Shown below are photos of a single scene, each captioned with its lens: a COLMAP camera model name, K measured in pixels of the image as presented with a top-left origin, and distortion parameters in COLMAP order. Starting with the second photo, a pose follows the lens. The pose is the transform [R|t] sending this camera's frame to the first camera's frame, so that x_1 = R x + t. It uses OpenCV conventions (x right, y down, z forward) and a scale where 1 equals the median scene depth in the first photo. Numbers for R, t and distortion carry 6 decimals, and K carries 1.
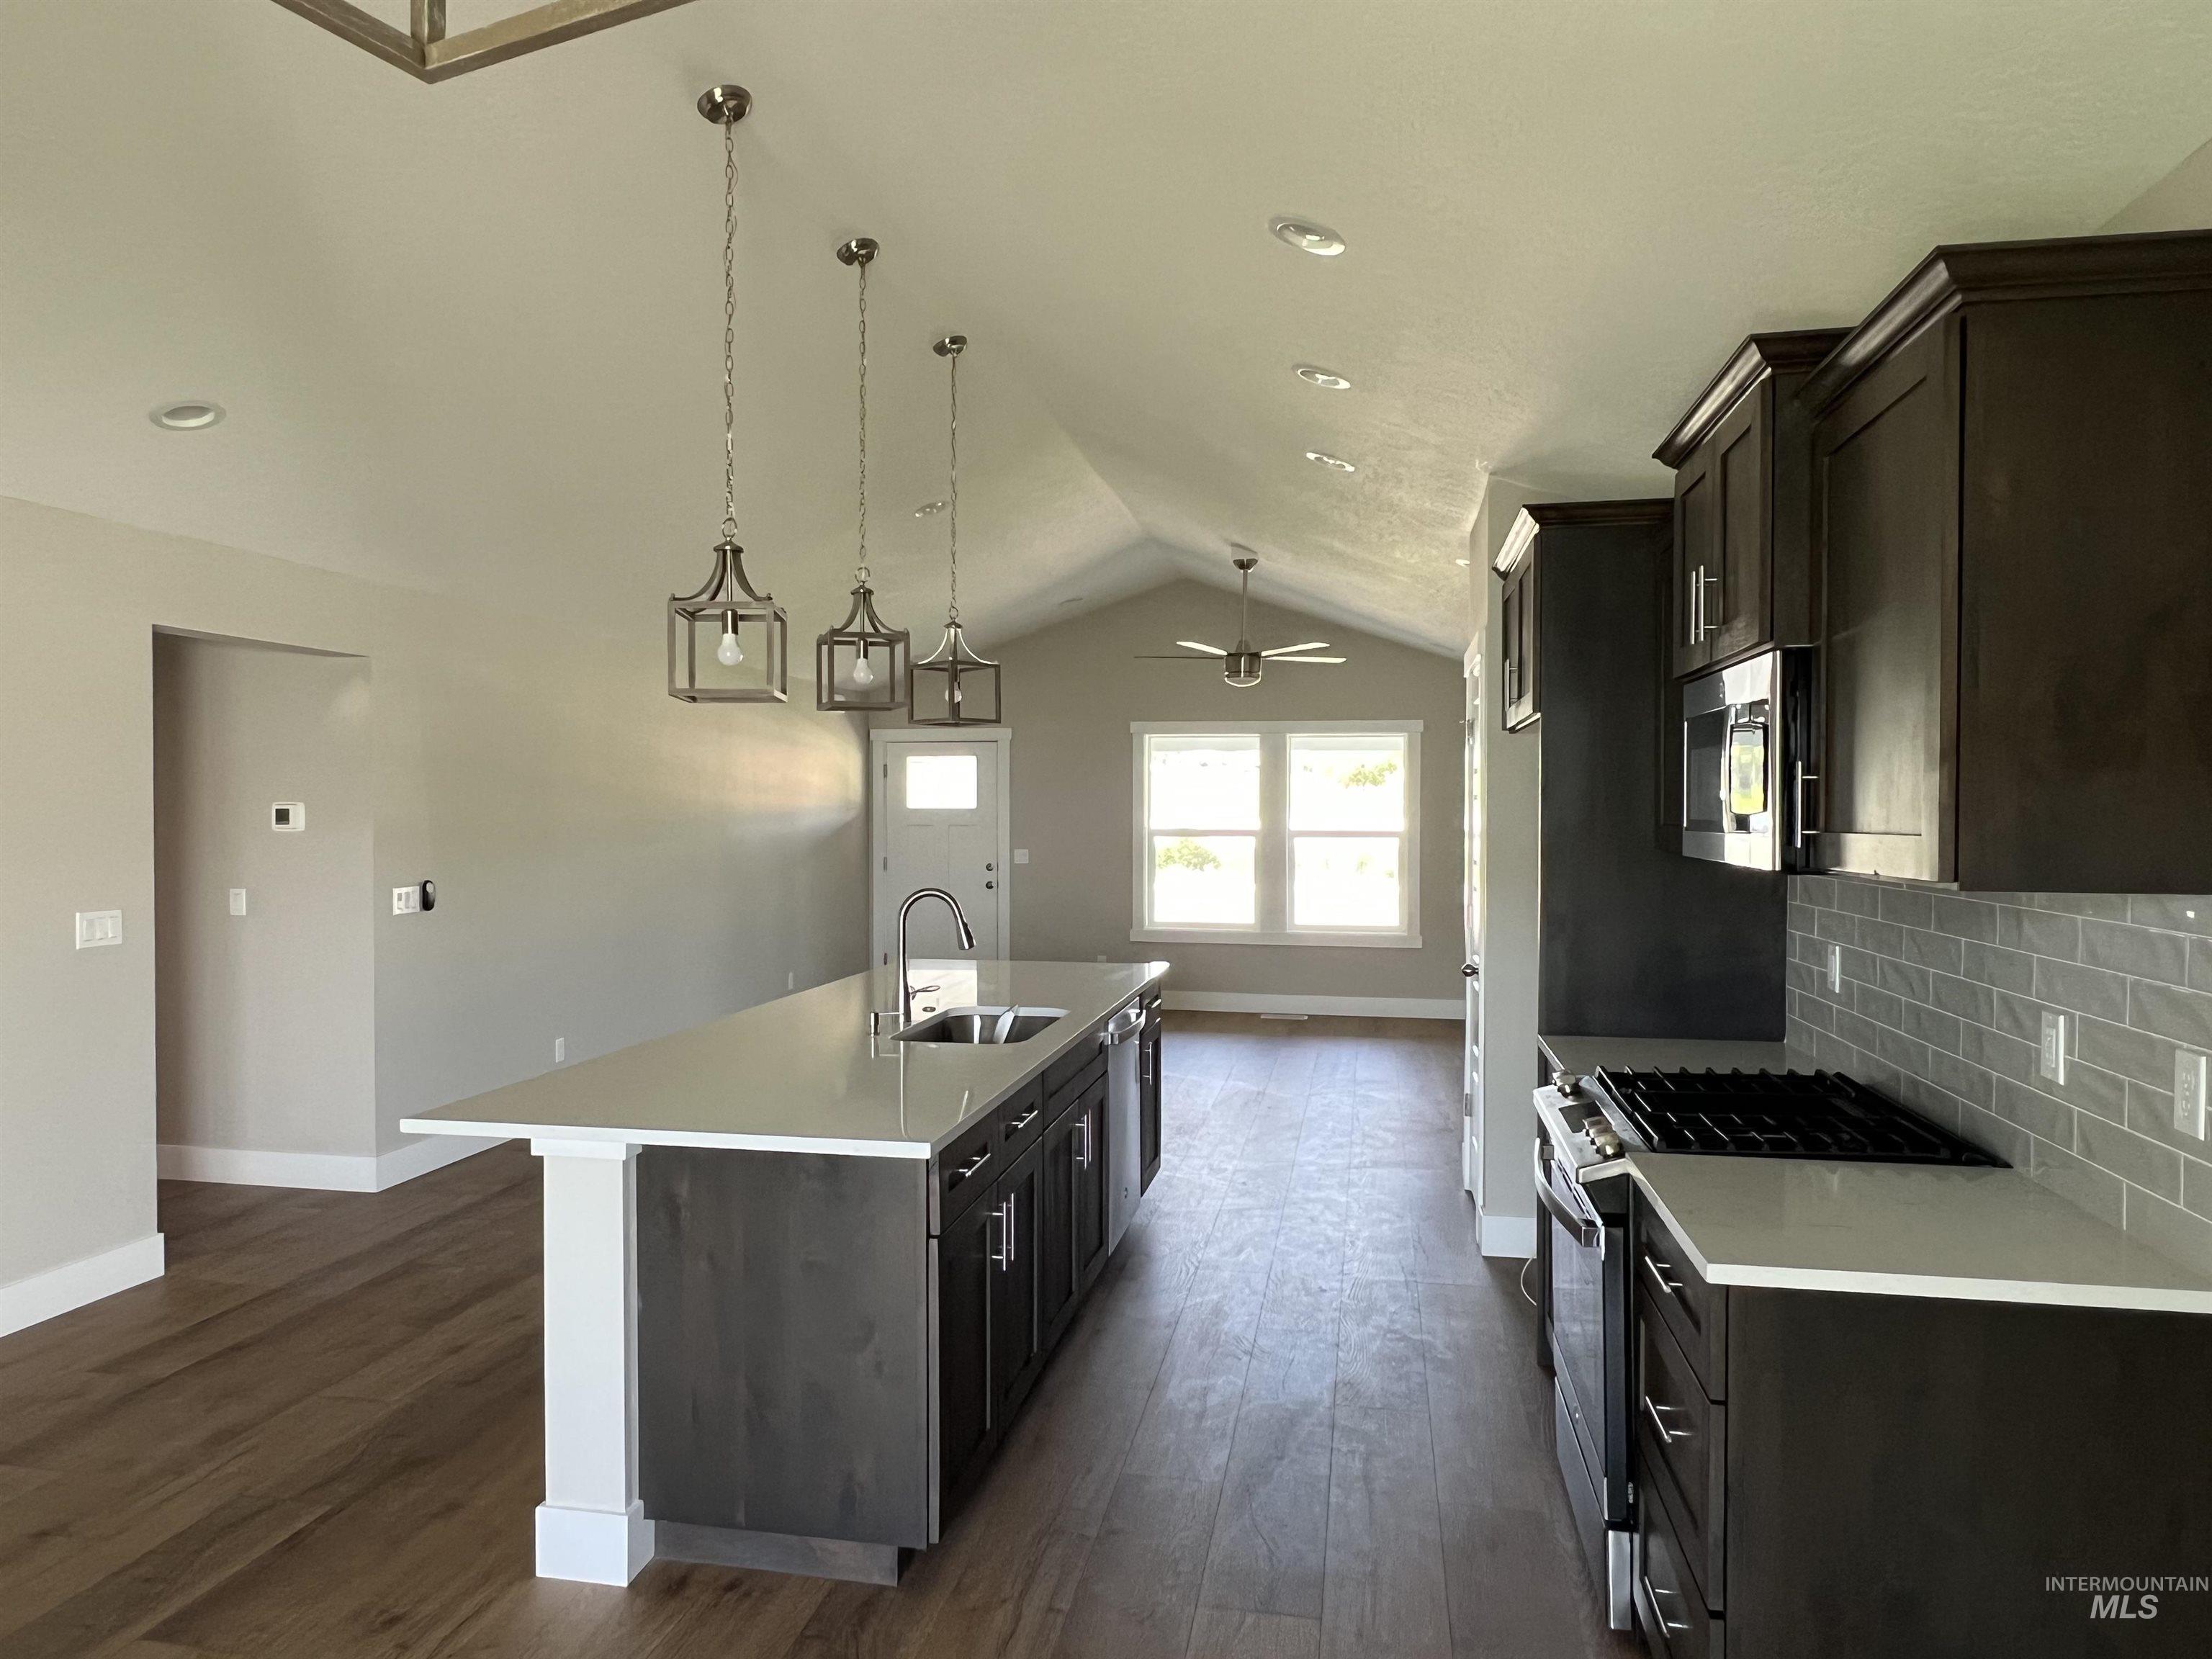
lens RADIAL K [[1440.6, 0, 1098.1], [0, 1440.6, 826.2], [0, 0, 1]] dist [0.002088, -0.004836]
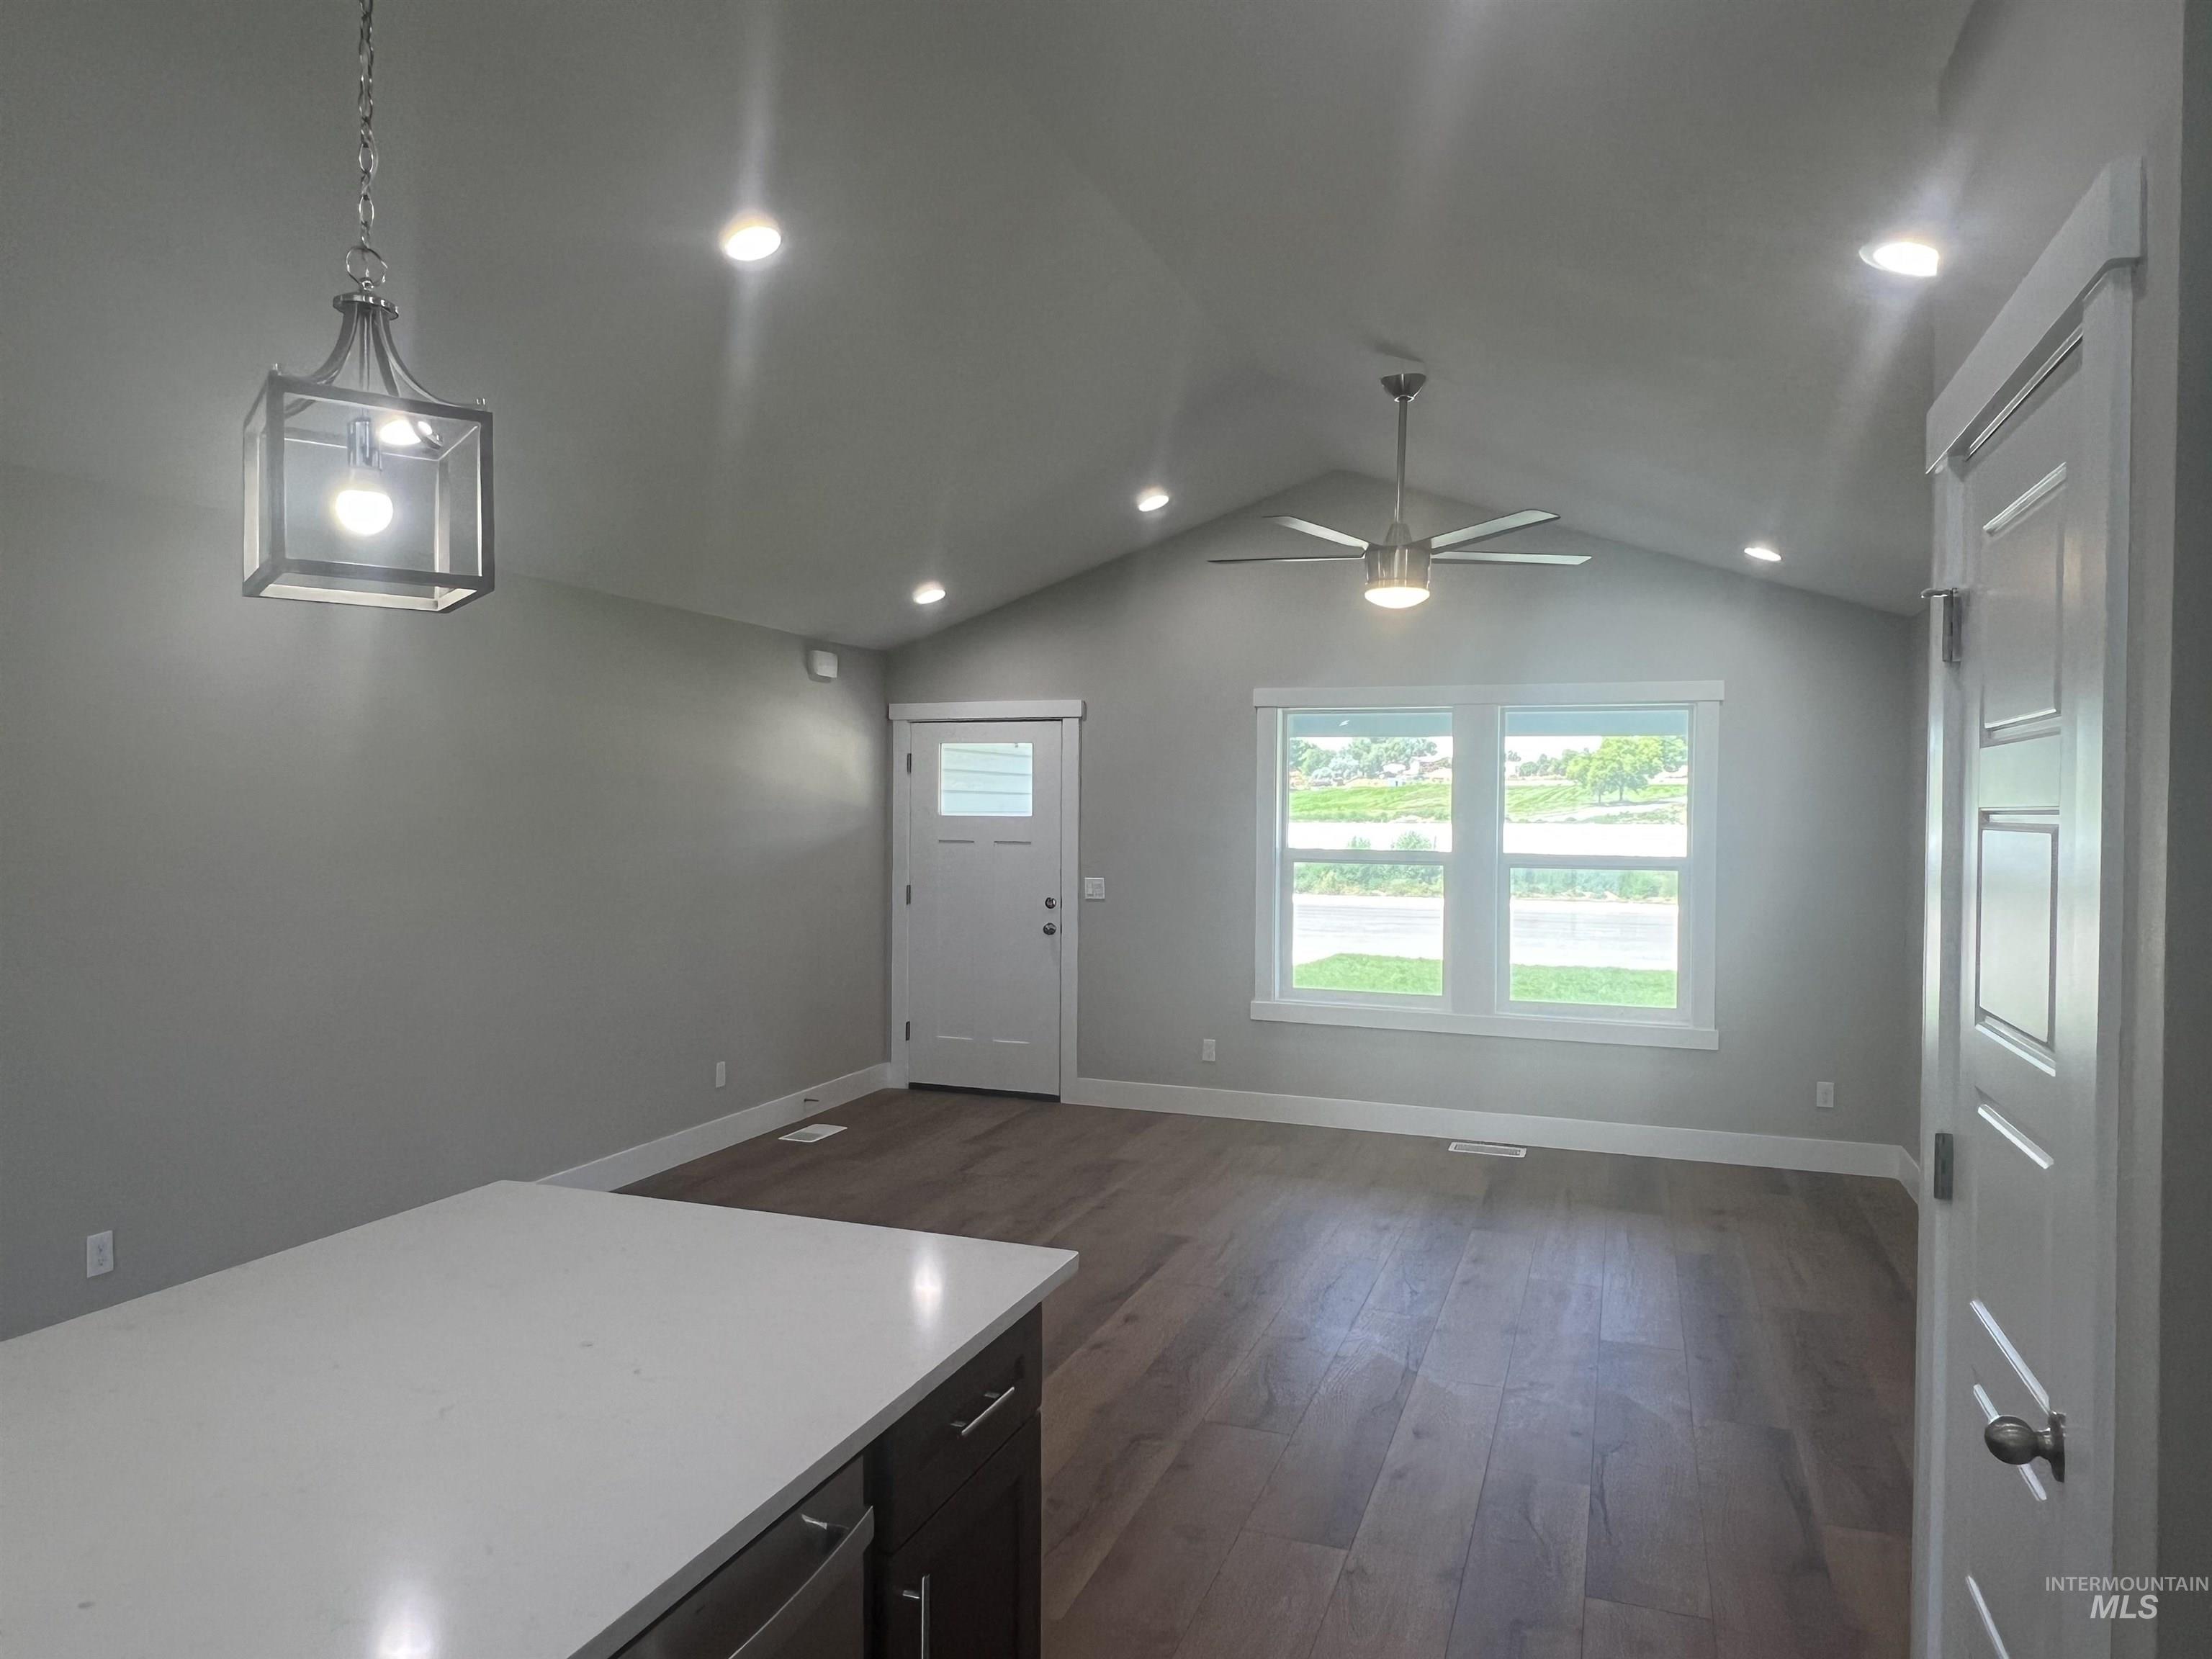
lens RADIAL K [[1440.6, 0, 1118.2], [0, 1440.6, 823.9], [0, 0, 1]] dist [0.002088, -0.004836]
pose [[0.988580, 0.003651, -0.150656, 0.059948], [-0.004789, 0.999963, -0.007191, -0.004349], [0.150624, 0.007831, 0.988560, 0.330836]]
